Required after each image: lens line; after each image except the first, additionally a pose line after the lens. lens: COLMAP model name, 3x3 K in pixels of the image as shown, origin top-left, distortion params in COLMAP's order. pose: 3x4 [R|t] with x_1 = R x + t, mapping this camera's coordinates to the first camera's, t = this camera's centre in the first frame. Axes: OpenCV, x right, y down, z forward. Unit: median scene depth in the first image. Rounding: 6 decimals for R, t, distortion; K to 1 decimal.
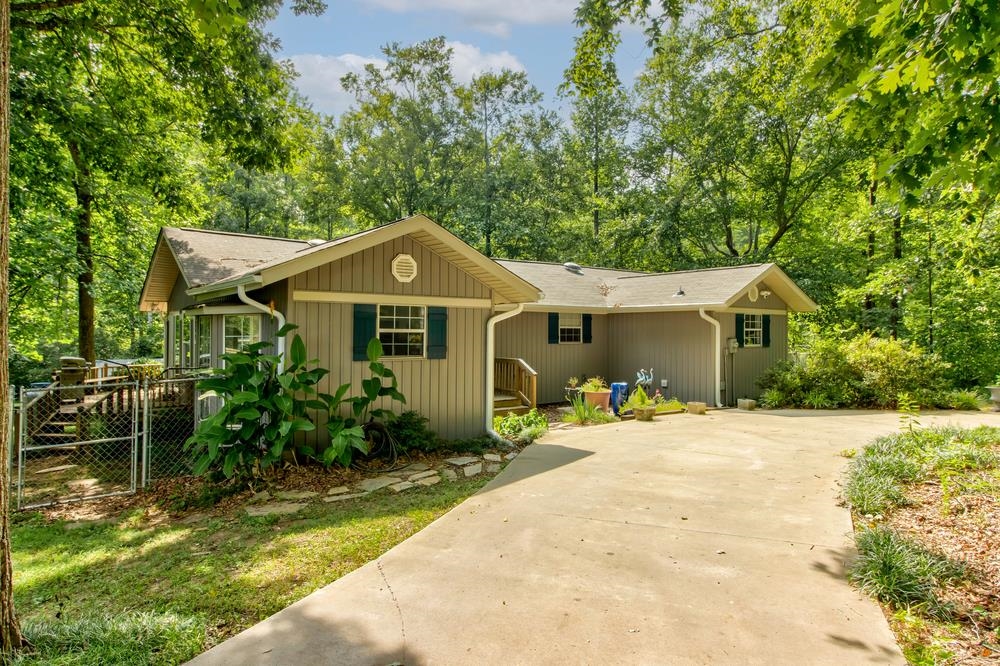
lens RADIAL K [[604.5, 0, 500.1], [0, 604.5, 335.0], [0, 0, 1]] dist [-0.000215, -0.000011]
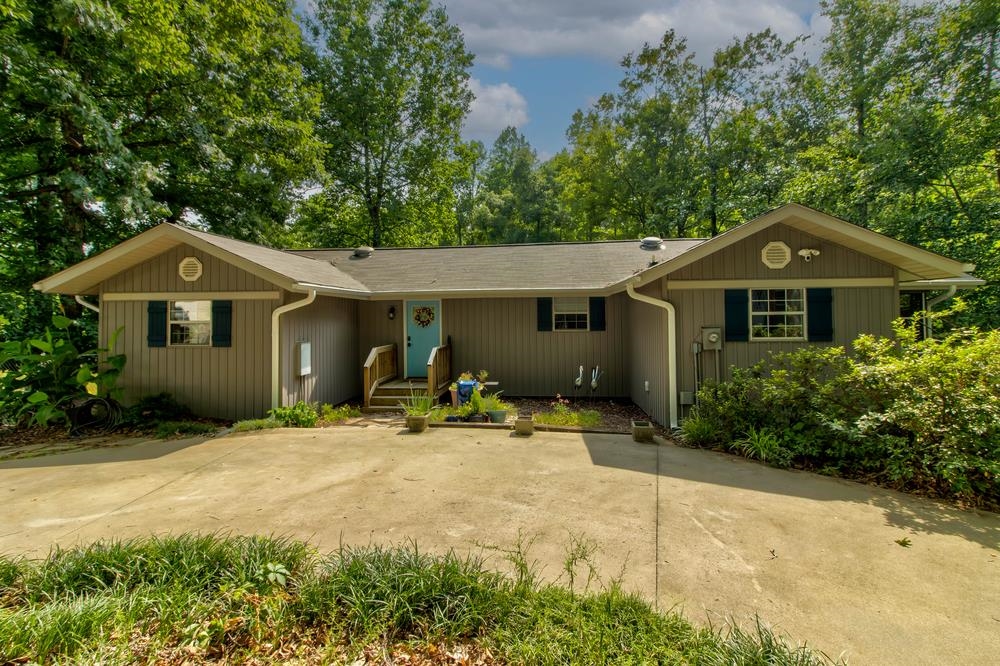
lens RADIAL K [[477.4, 0, 499.8], [0, 477.4, 322.3], [0, 0, 1]] dist [0.016044, 0.000462]
pose [[0.718315, 0.000303, -0.695718, 0.540409], [0.007088, 0.999945, 0.007753, -0.005547], [0.695682, -0.010500, 0.718273, 0.433477]]
